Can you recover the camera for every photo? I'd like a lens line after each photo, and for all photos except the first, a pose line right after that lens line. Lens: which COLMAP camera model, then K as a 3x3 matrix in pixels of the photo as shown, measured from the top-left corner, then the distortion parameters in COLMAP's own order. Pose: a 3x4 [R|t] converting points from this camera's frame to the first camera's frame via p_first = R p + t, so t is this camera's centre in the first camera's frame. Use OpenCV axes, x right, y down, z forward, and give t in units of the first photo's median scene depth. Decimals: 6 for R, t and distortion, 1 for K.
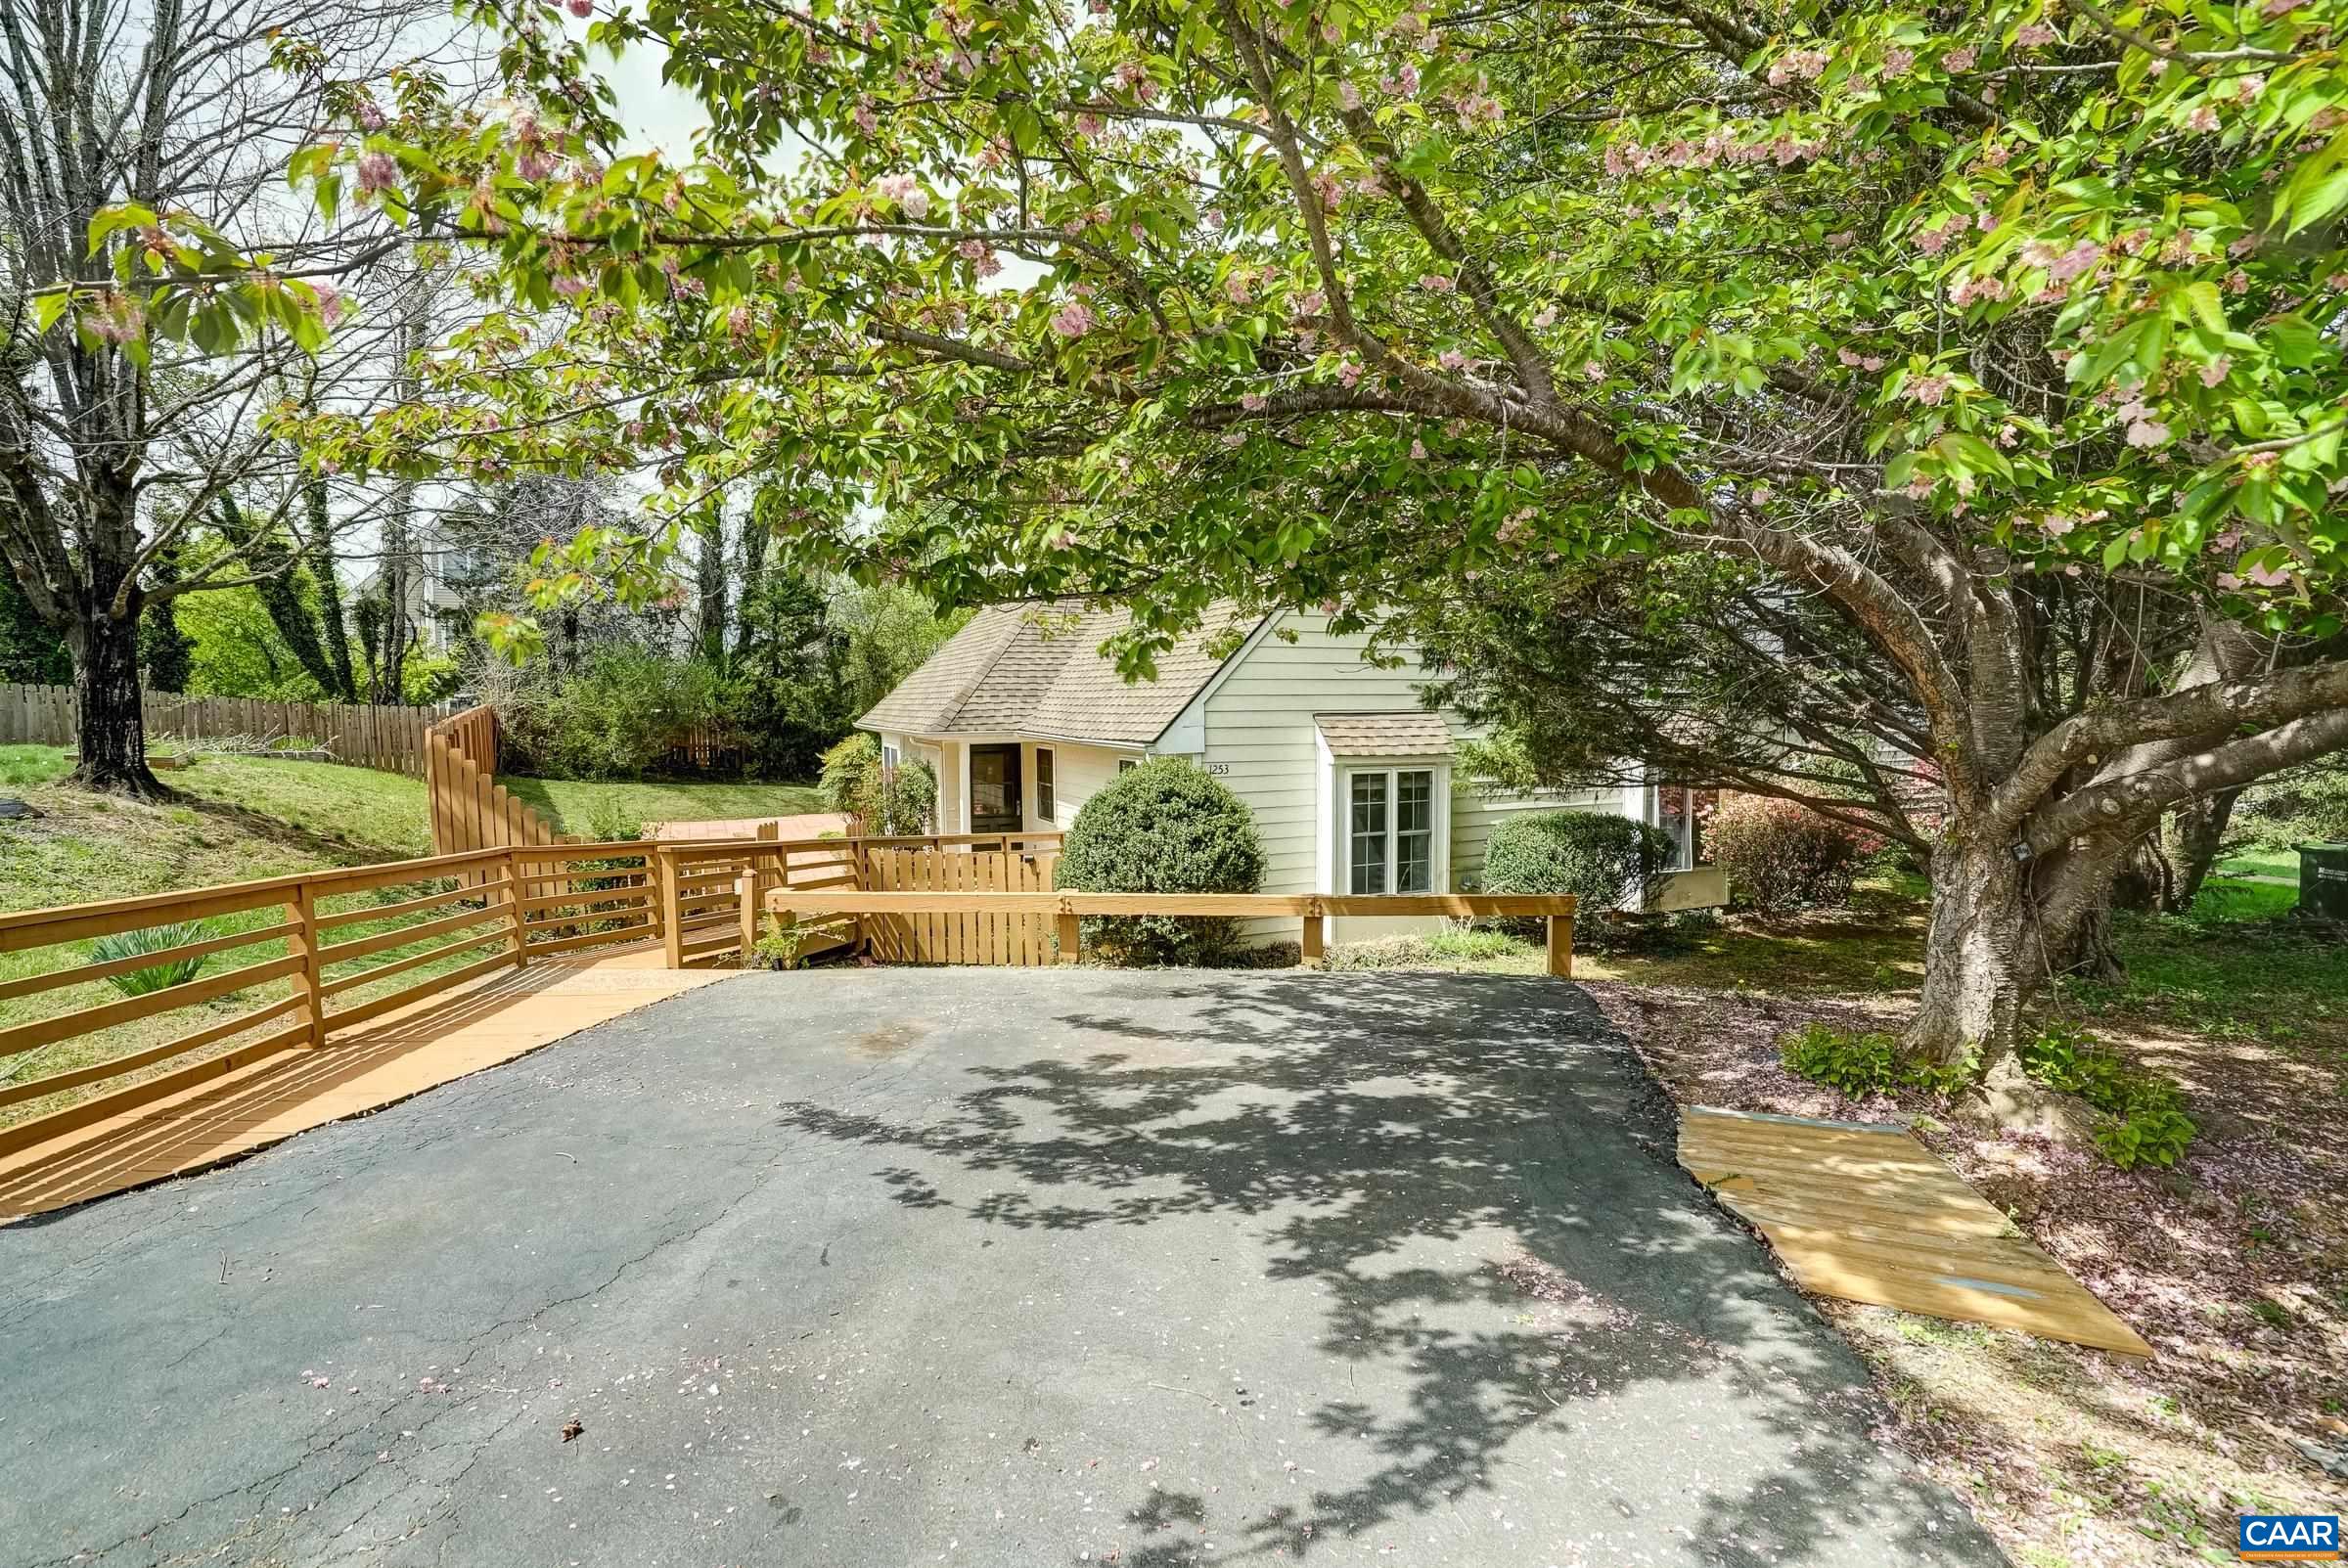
lens RADIAL K [[1110.6, 0, 1171.0], [0, 1110.6, 829.0], [0, 0, 1]] dist [-0.059396, 0.020120]
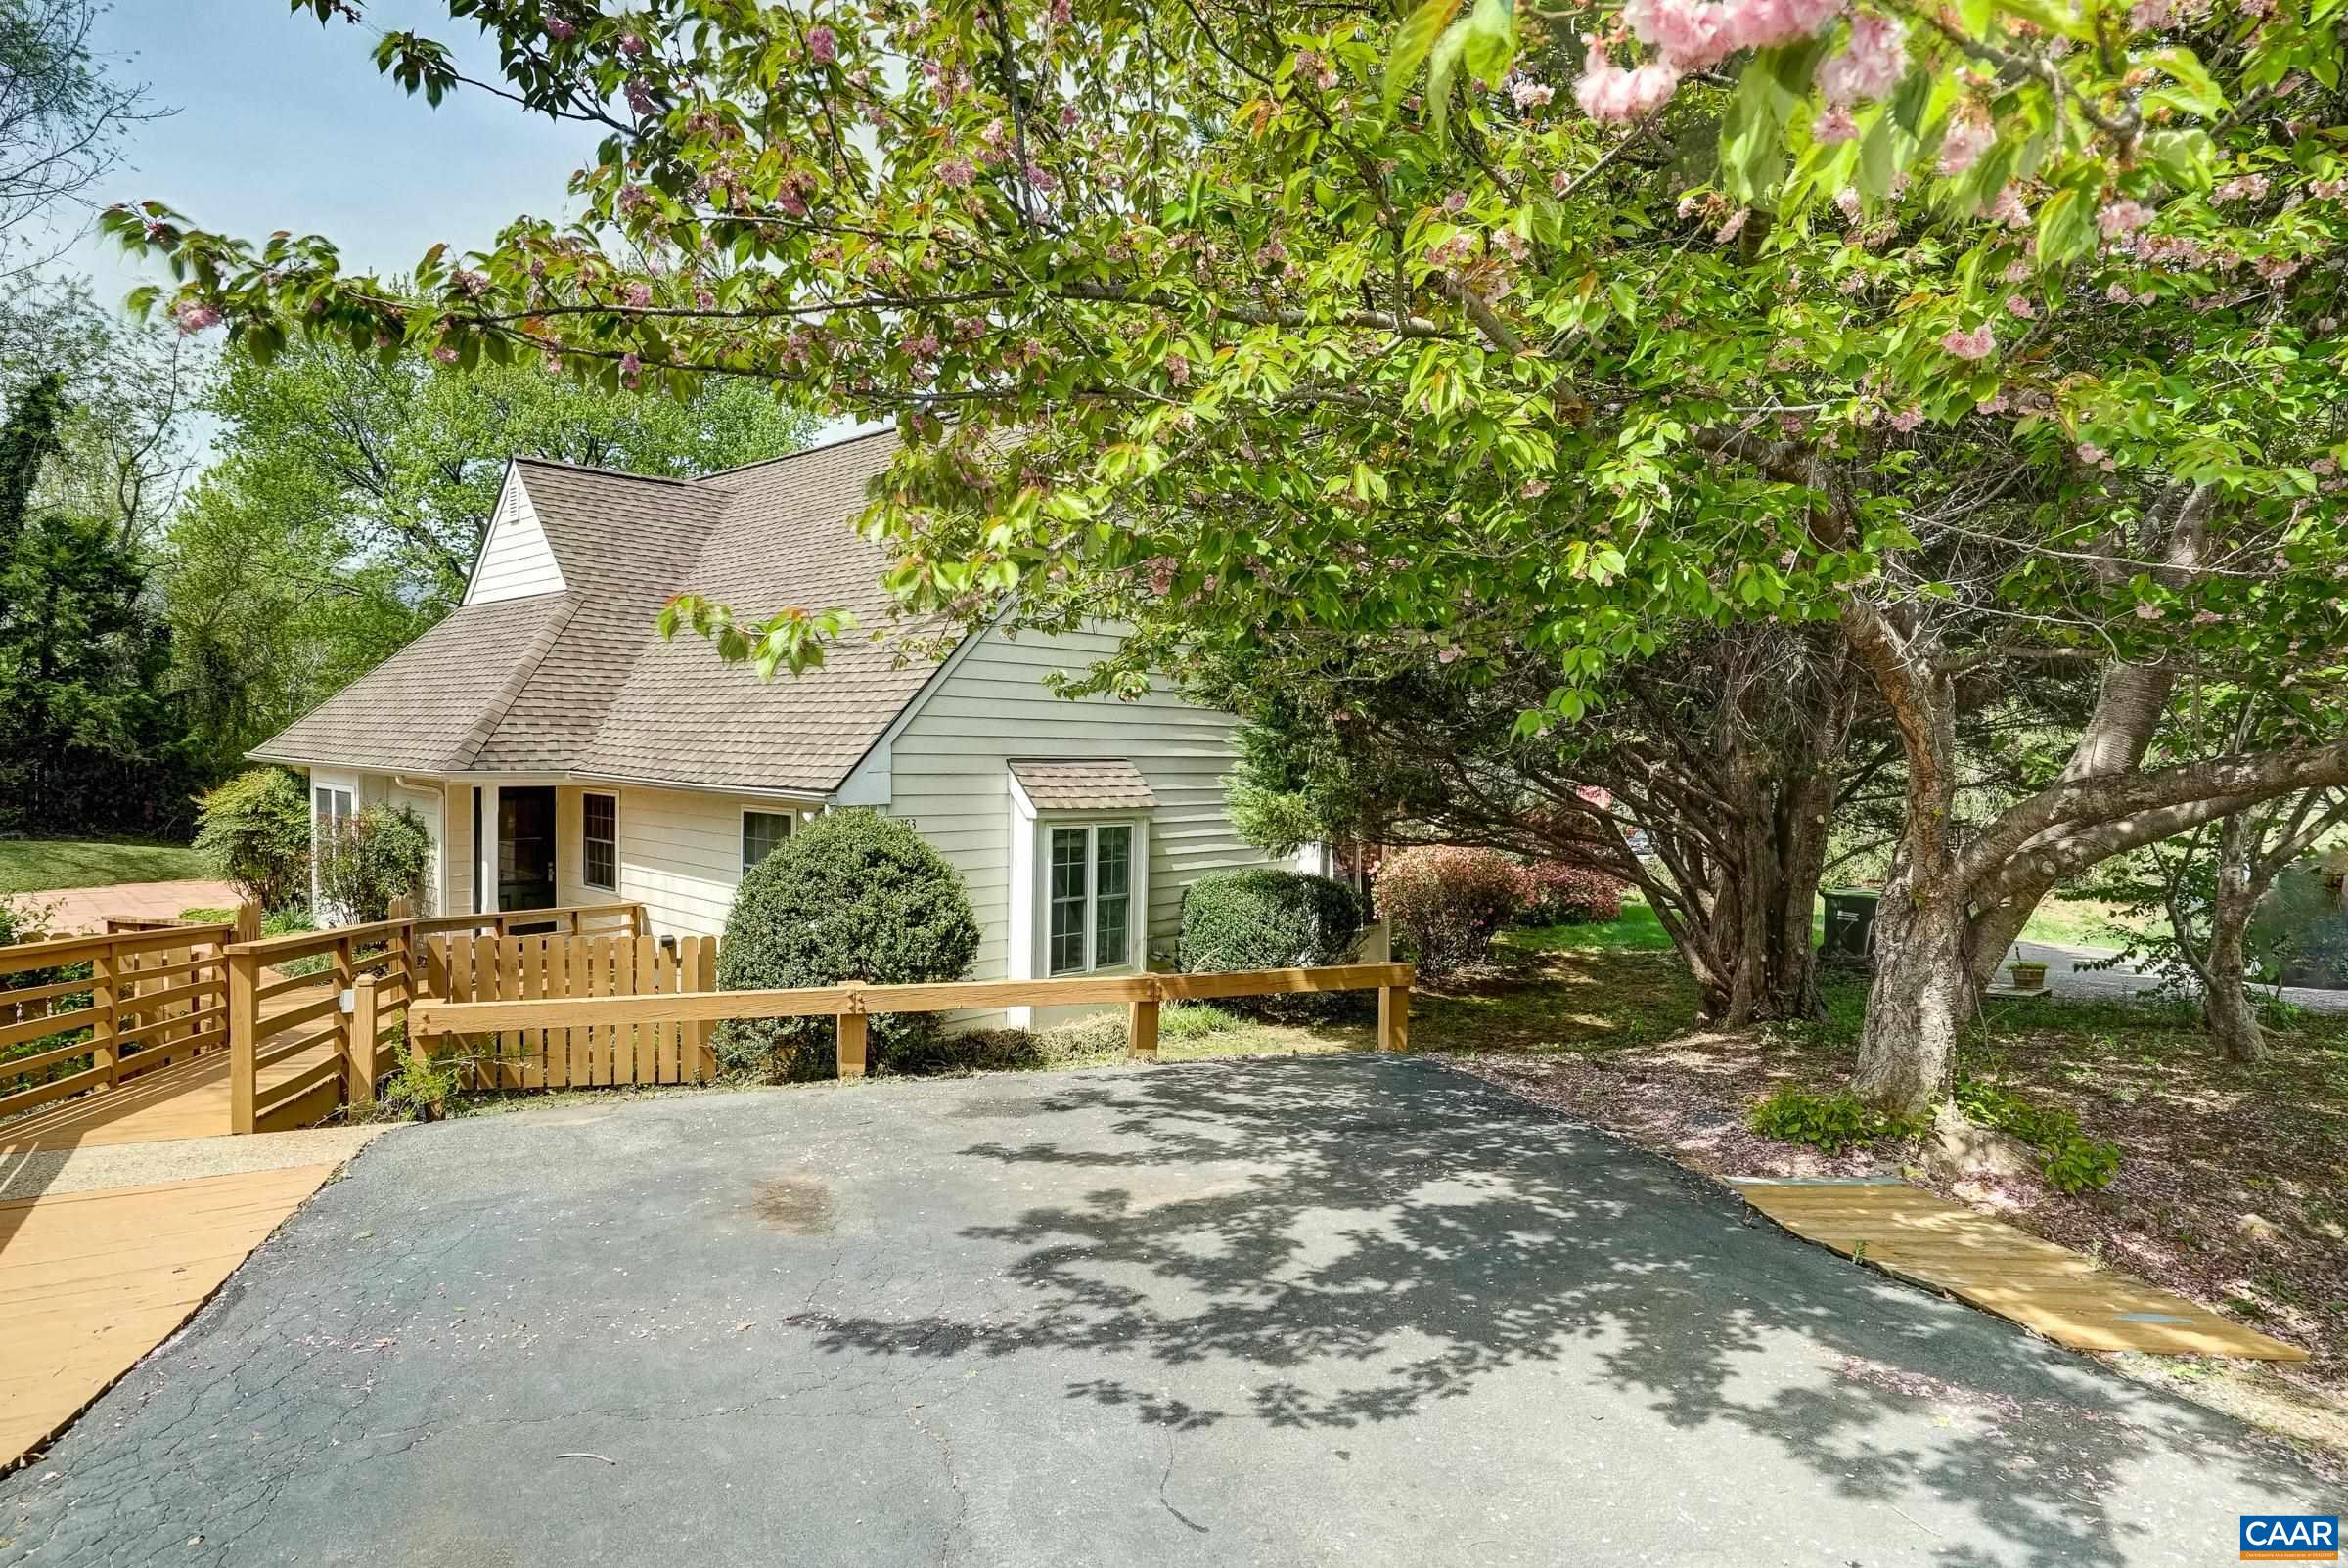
lens RADIAL K [[1295.0, 0, 1137.7], [0, 1295.0, 816.0], [0, 0, 1]] dist [-0.049432, 0.040365]
pose [[0.914158, 0.004651, 0.405331, -0.182475], [0.017648, 0.998529, -0.051258, -0.007846], [-0.404974, 0.054011, 0.912732, 0.058234]]
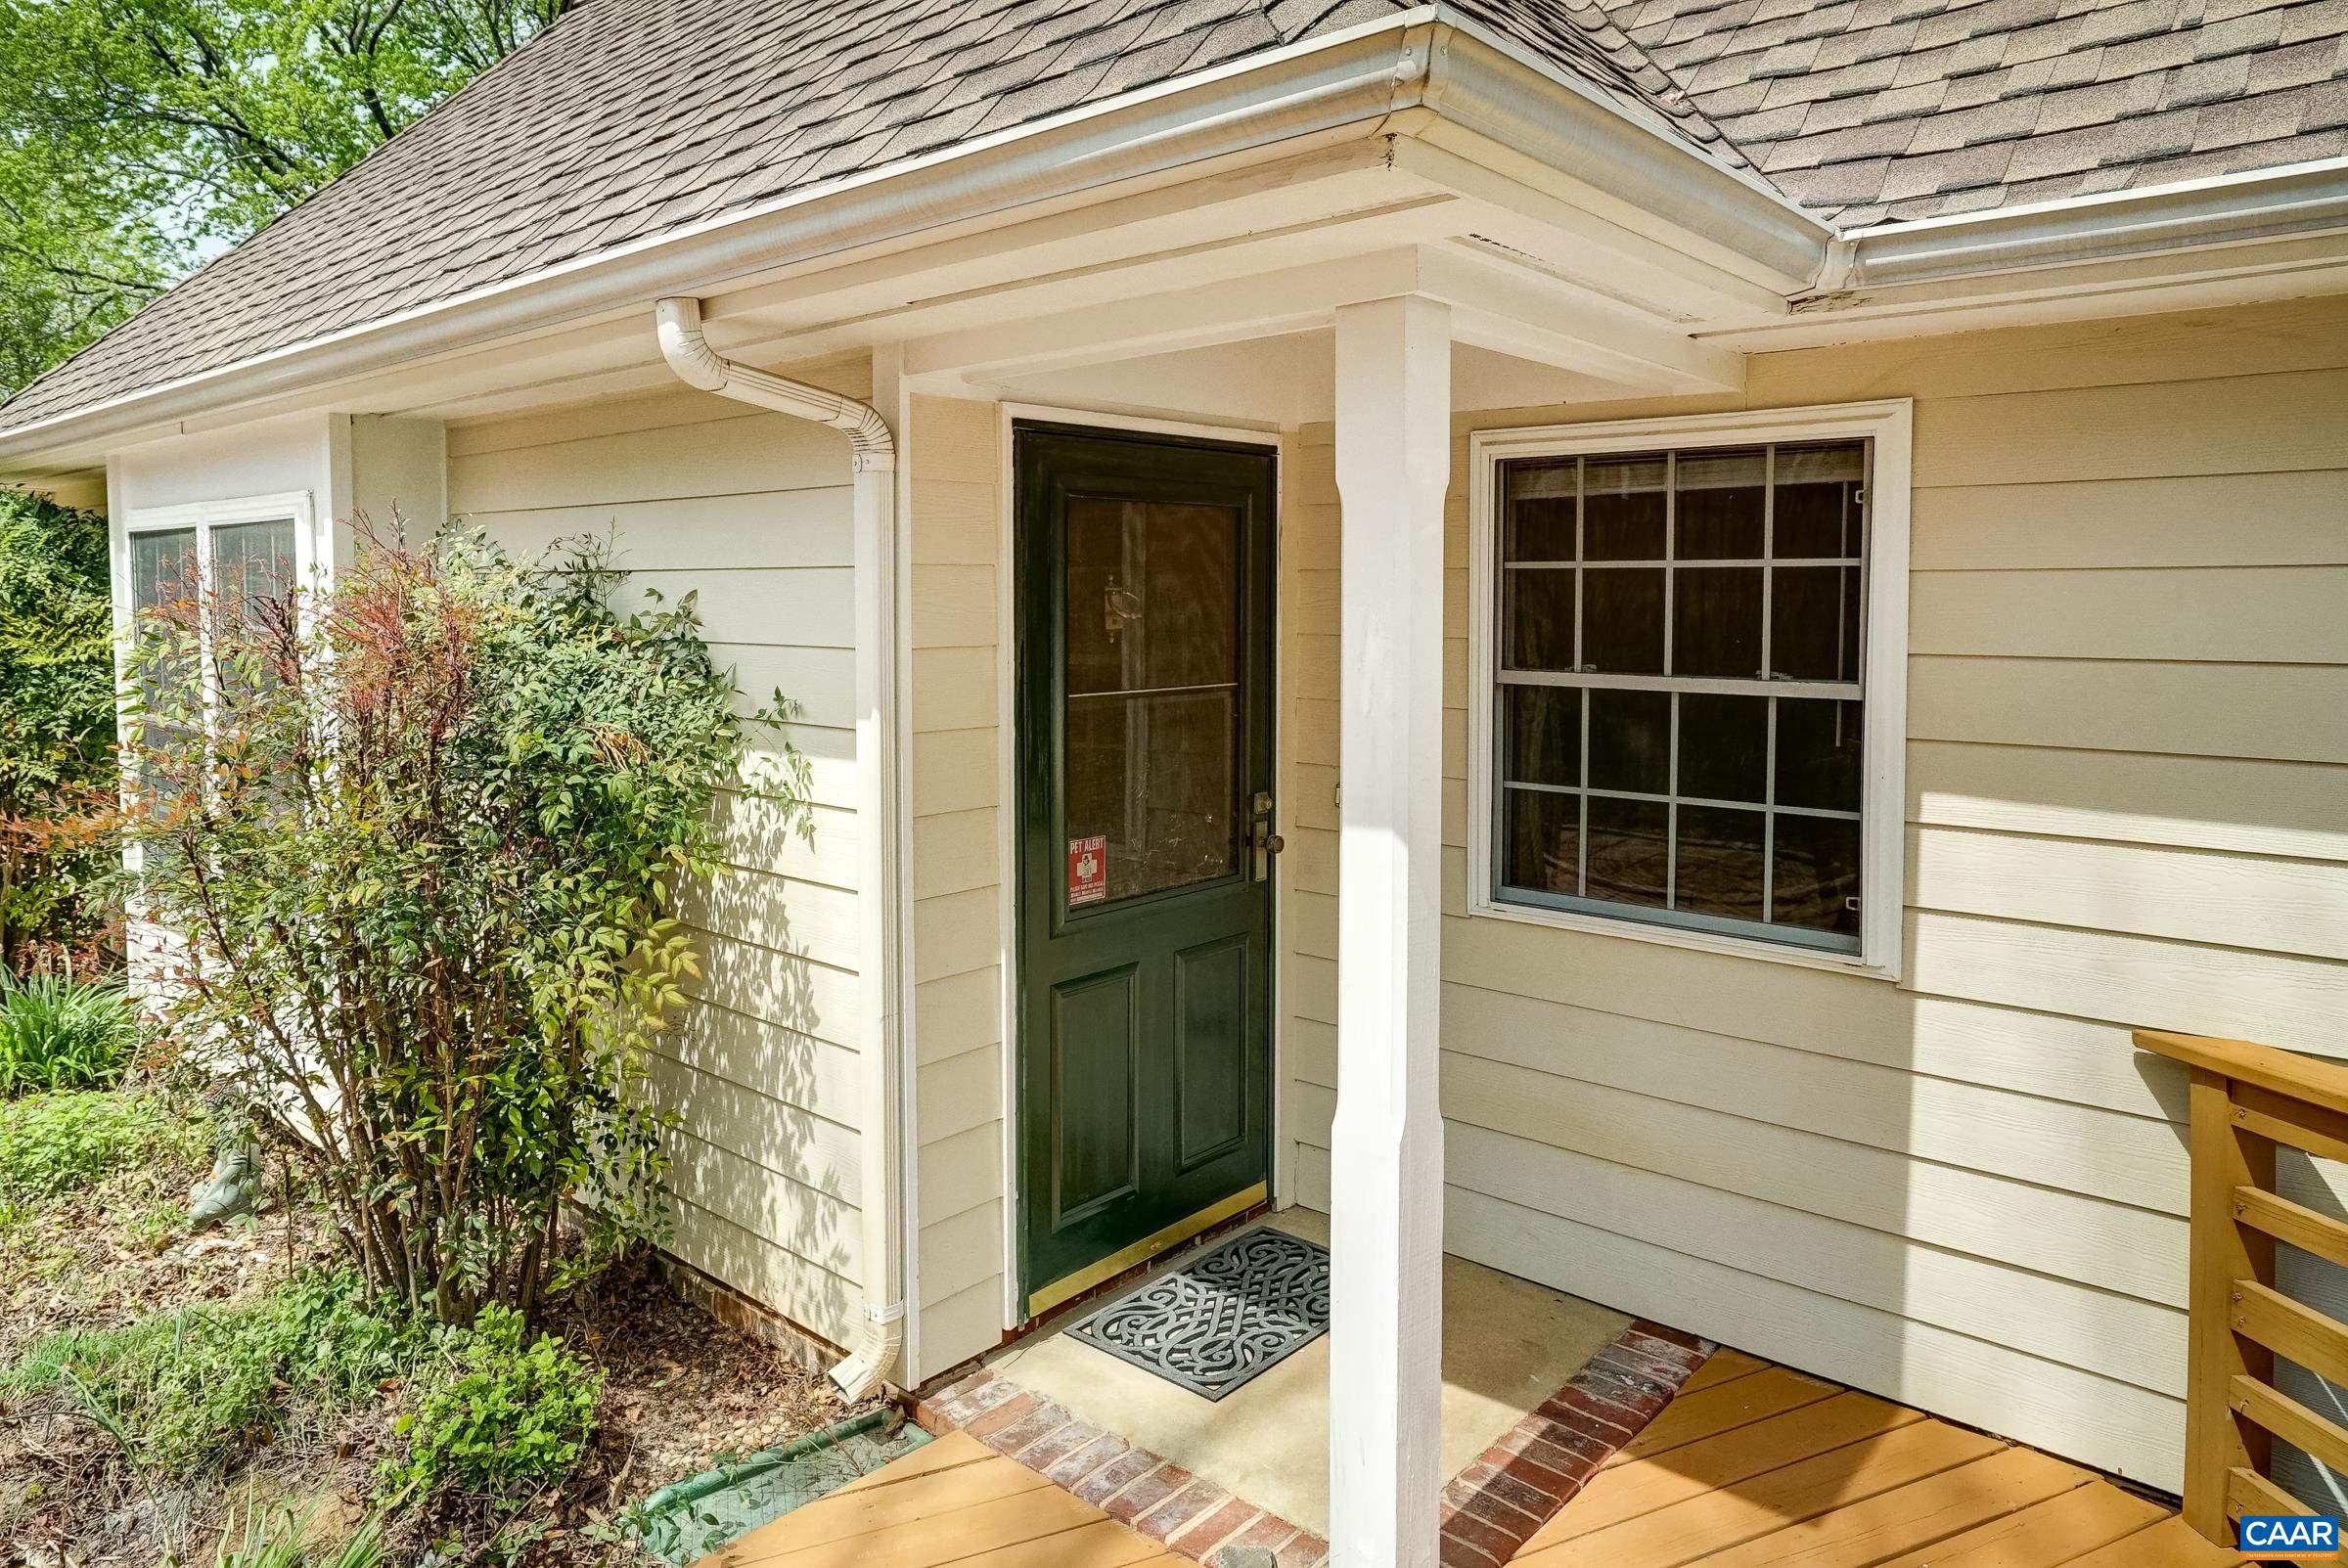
lens RADIAL K [[1494.3, 0, 1107.4], [0, 1494.3, 697.7], [0, 0, 1]] dist [0.001000, 0.000503]
pose [[0.904398, -0.021211, 0.426162, -0.362927], [0.041963, 0.998343, -0.039362, -0.046939], [-0.424621, 0.053482, 0.903790, 1.158106]]
